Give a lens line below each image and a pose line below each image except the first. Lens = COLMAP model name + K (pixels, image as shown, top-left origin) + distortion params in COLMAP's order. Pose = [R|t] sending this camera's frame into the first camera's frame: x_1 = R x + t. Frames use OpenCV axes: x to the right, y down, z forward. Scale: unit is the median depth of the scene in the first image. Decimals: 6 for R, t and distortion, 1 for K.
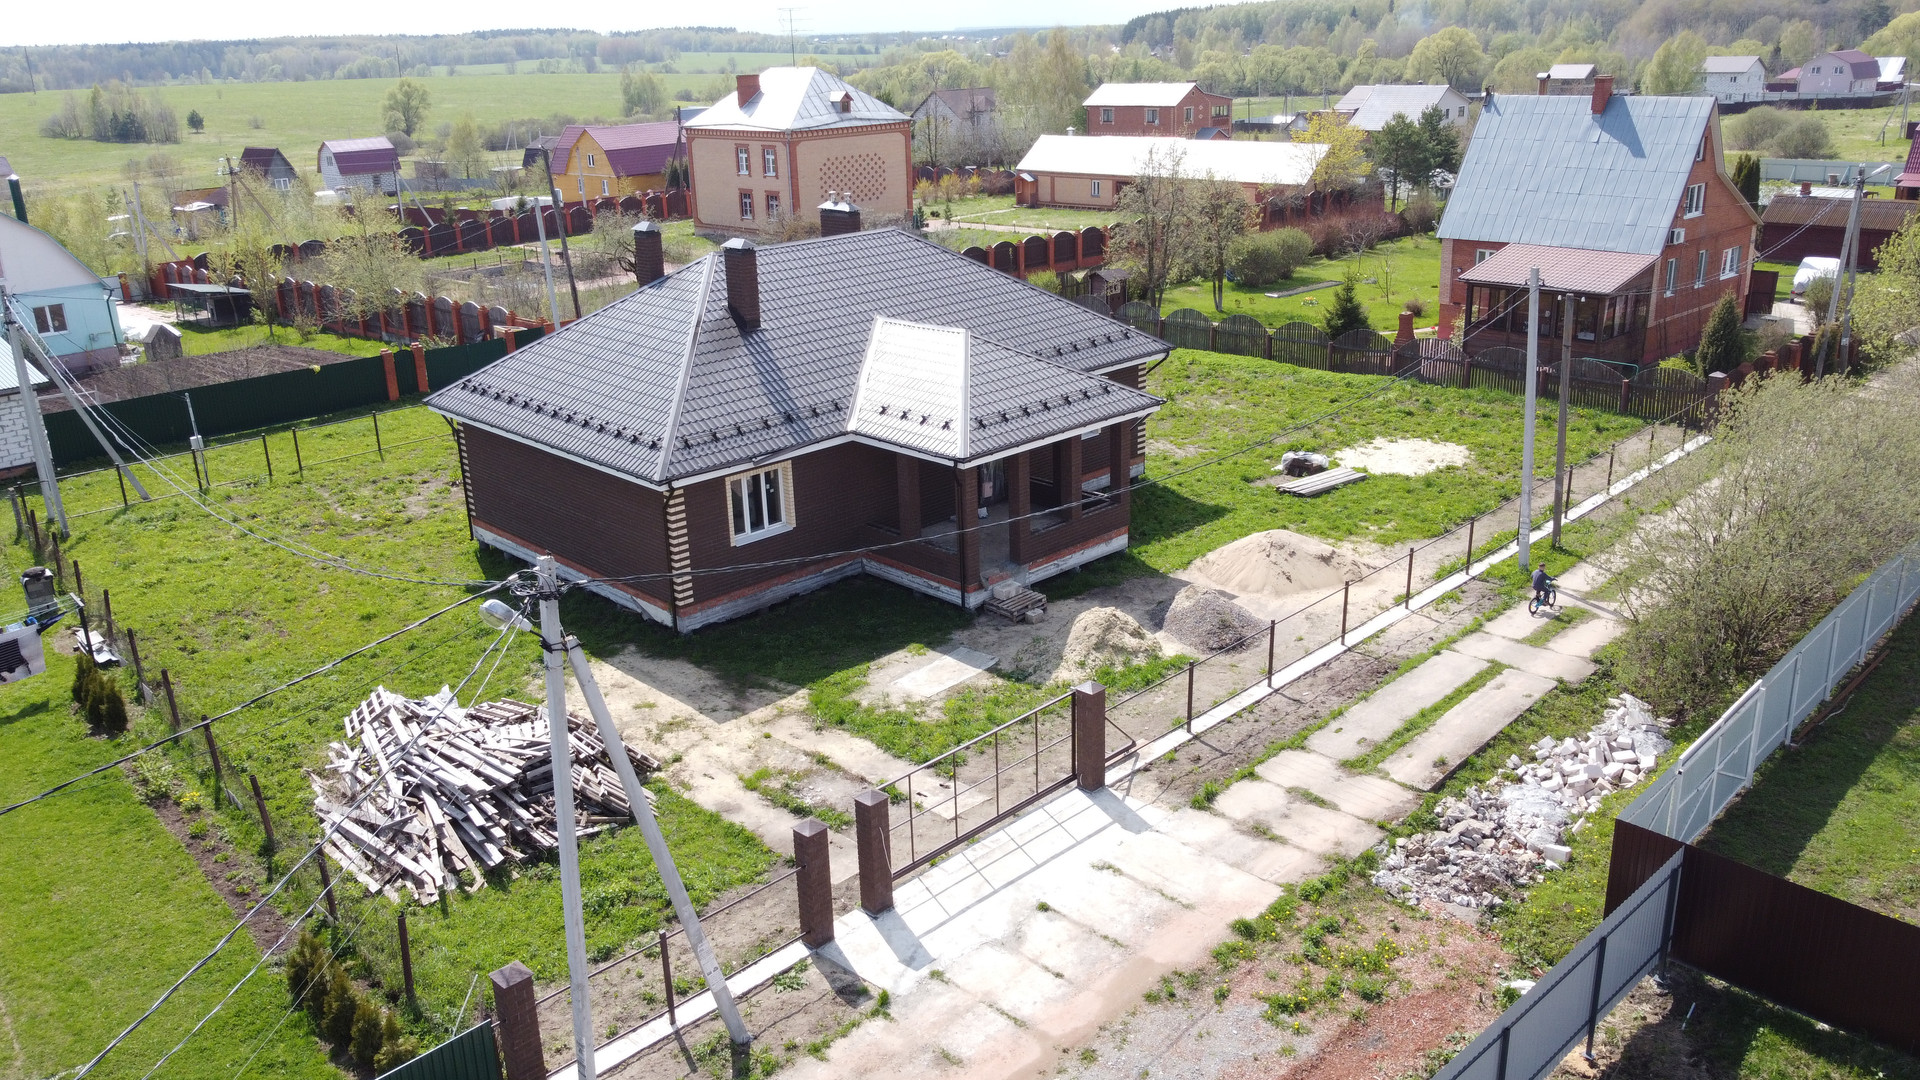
lens RADIAL K [[1465.7, 0, 958.8], [0, 1465.7, 529.2], [0, 0, 1]] dist [-0.000742, -0.001308]
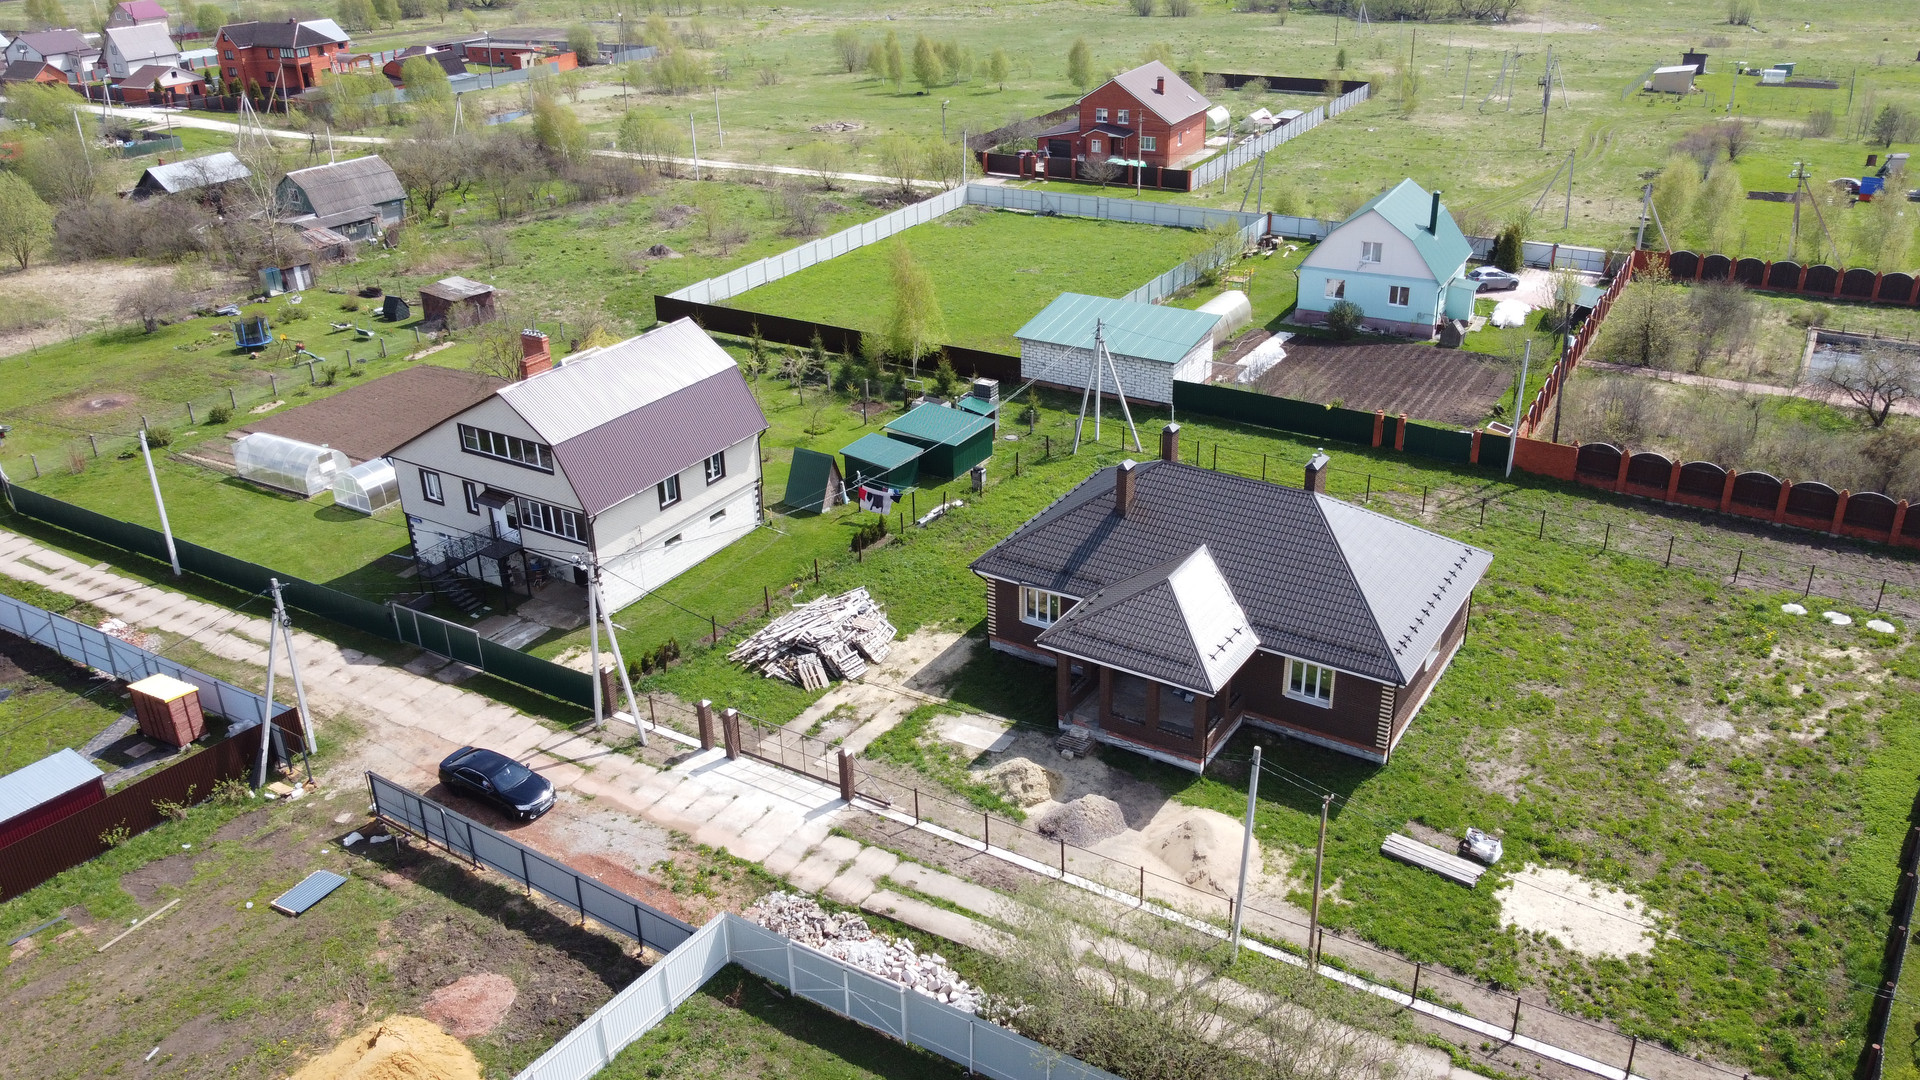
lens RADIAL K [[1463.3, 0, 960.0], [0, 1463.3, 540.0], [0, 0, 1]] dist [-0.006977, -0.004225]
pose [[0.232098, 0.446439, -0.864189, 1.262064], [-0.299566, 0.878074, 0.373157, -0.684807], [0.925414, 0.172272, 0.337537, 0.322677]]
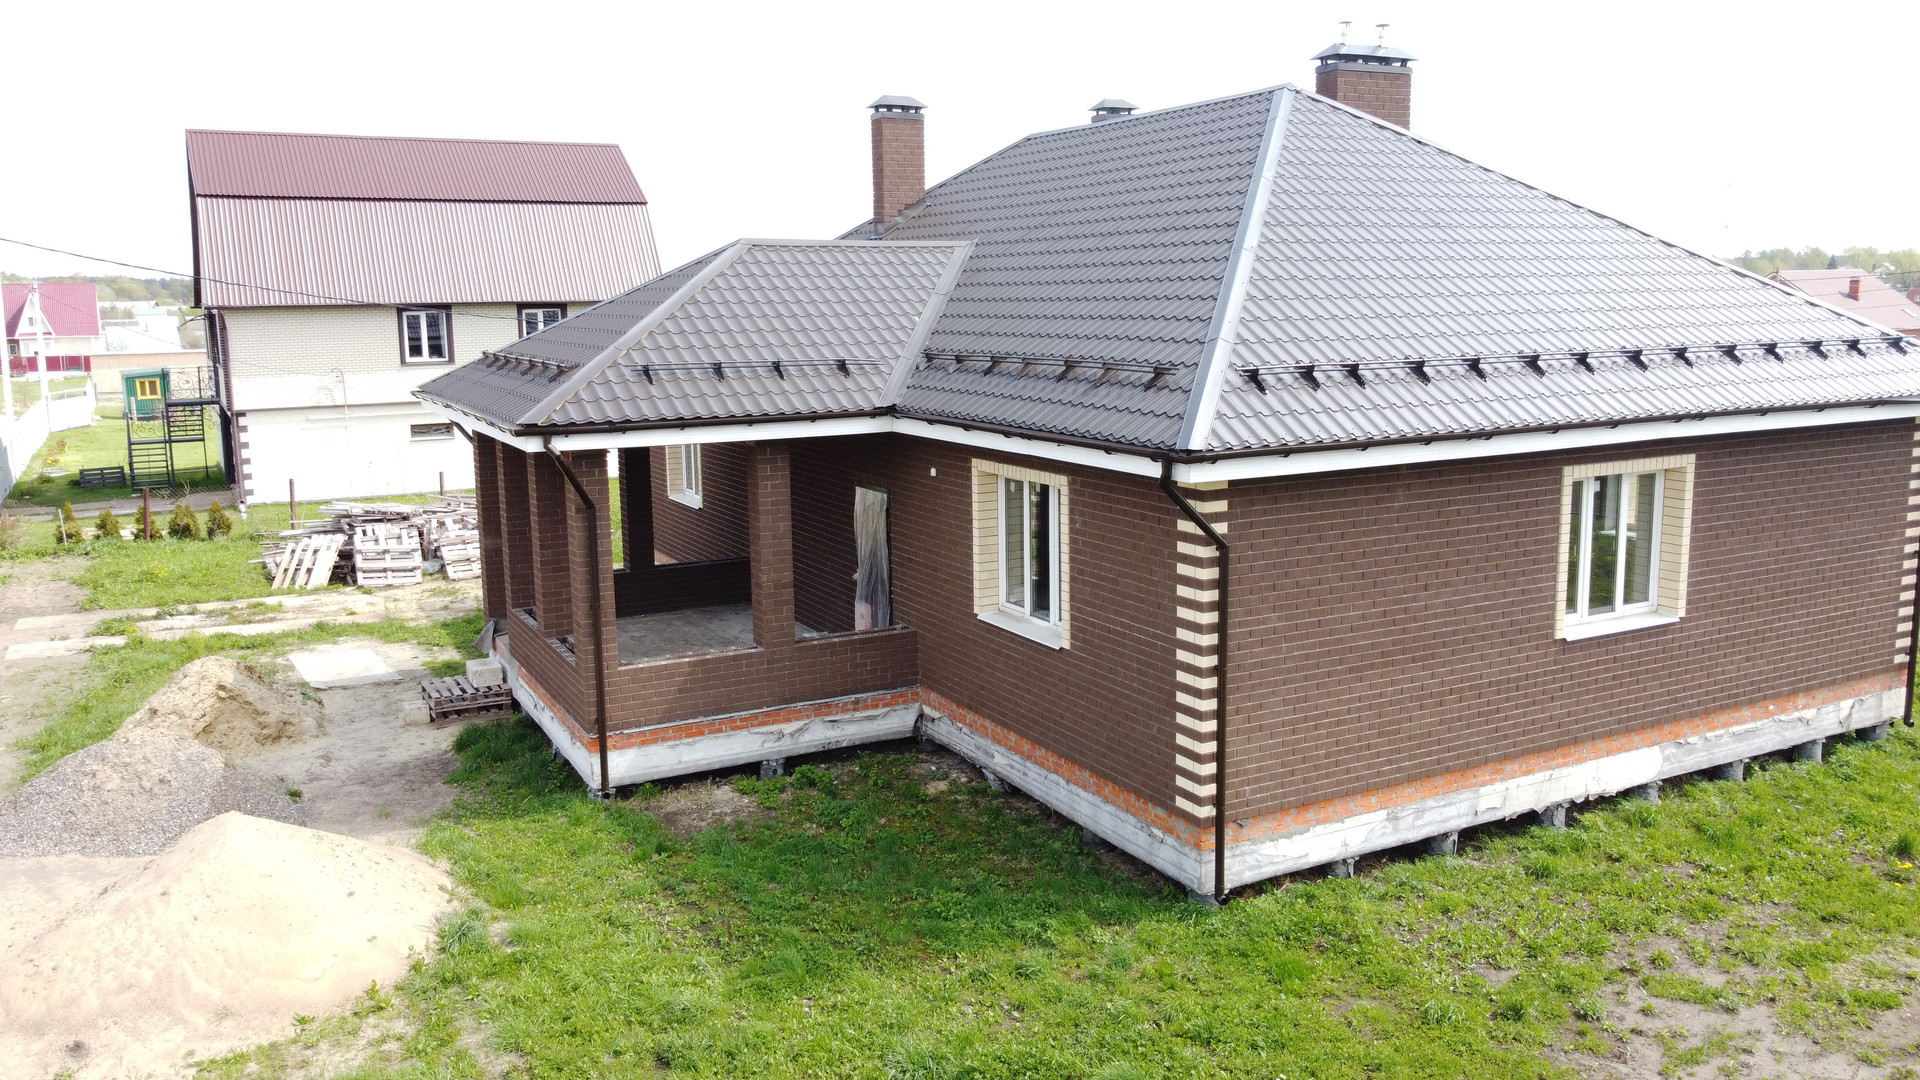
lens RADIAL K [[1463.3, 0, 960.0], [0, 1463.3, 540.0], [0, 0, 1]] dist [-0.006977, -0.004225]
pose [[-0.280866, 0.194011, -0.939933, 0.497821], [-0.284496, 0.918508, 0.274601, -0.209658], [0.916611, 0.344533, -0.202783, 1.263958]]
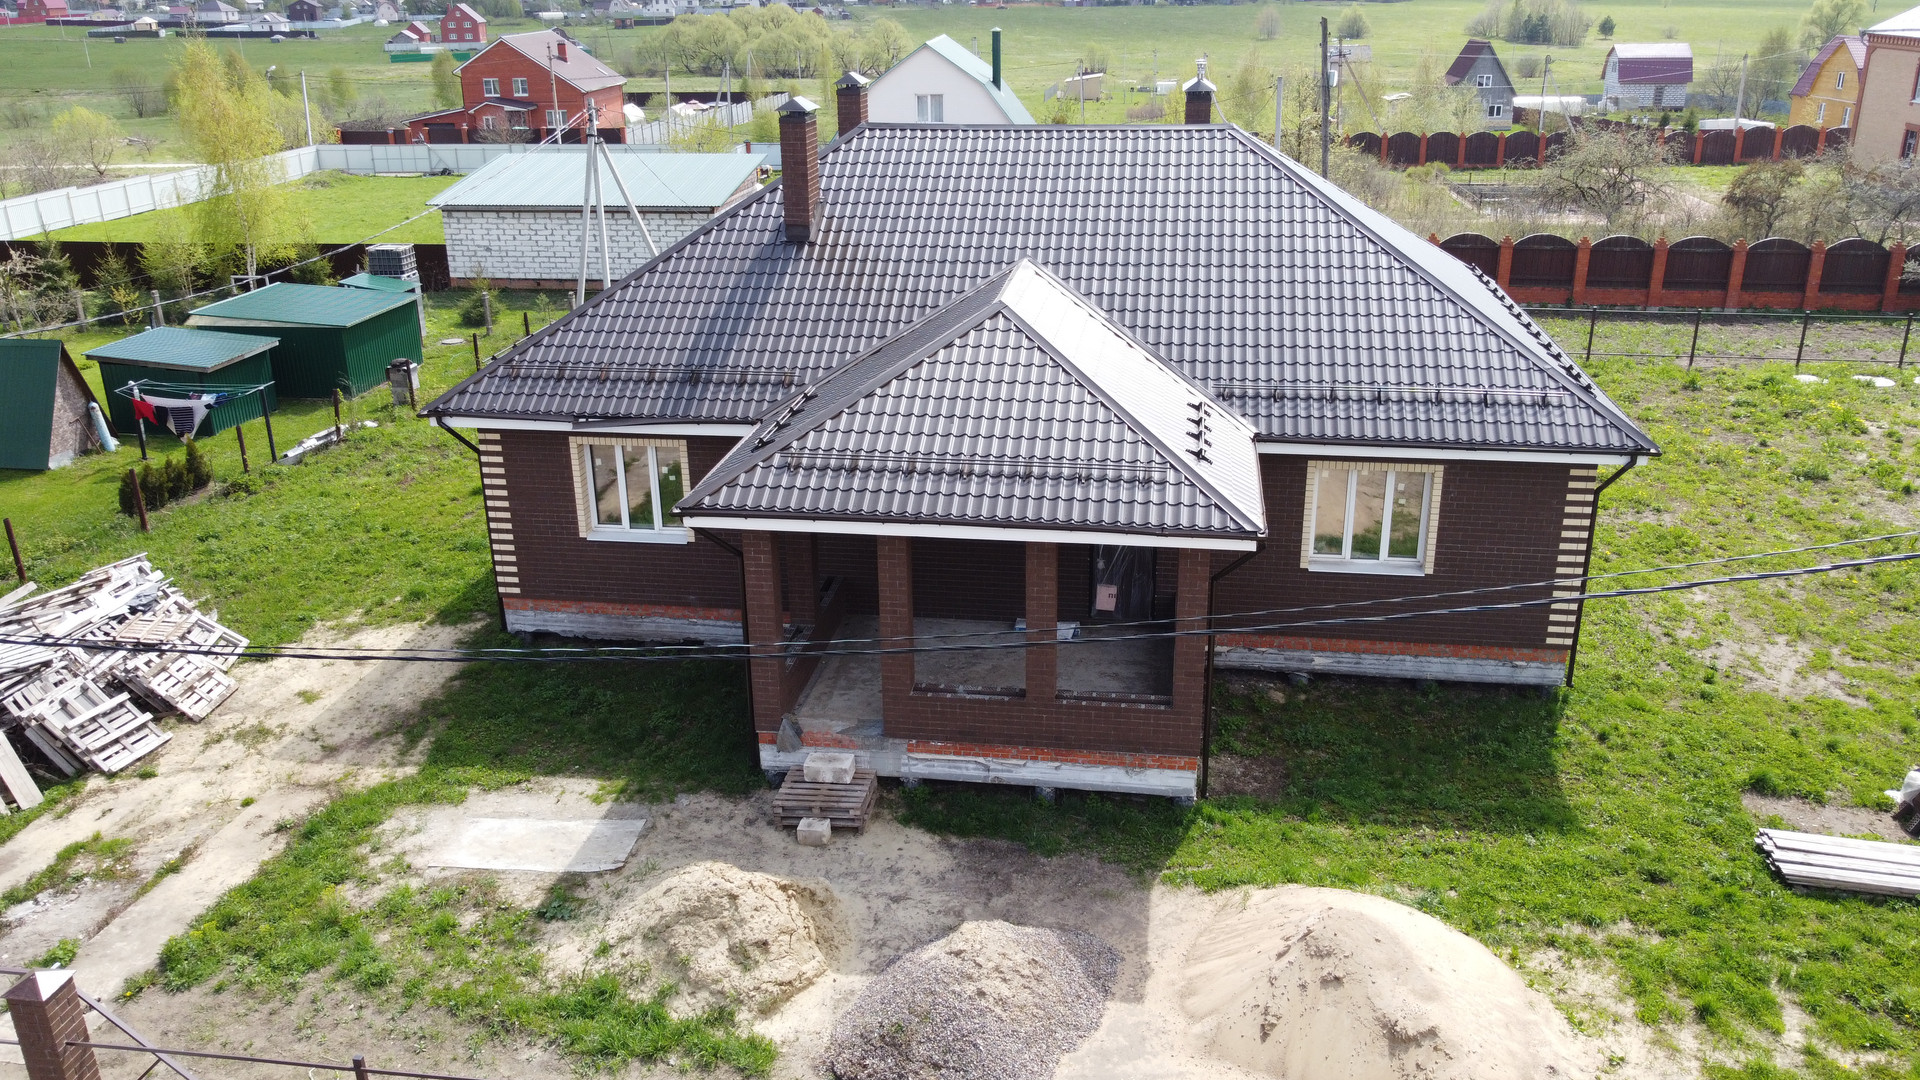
lens RADIAL K [[1463.3, 0, 960.0], [0, 1463.3, 540.0], [0, 0, 1]] dist [-0.006977, -0.004225]
pose [[0.607014, 0.305687, -0.733545, 0.443251], [-0.261297, 0.948508, 0.179042, -0.152022], [0.750505, 0.082992, 0.655633, 0.670579]]
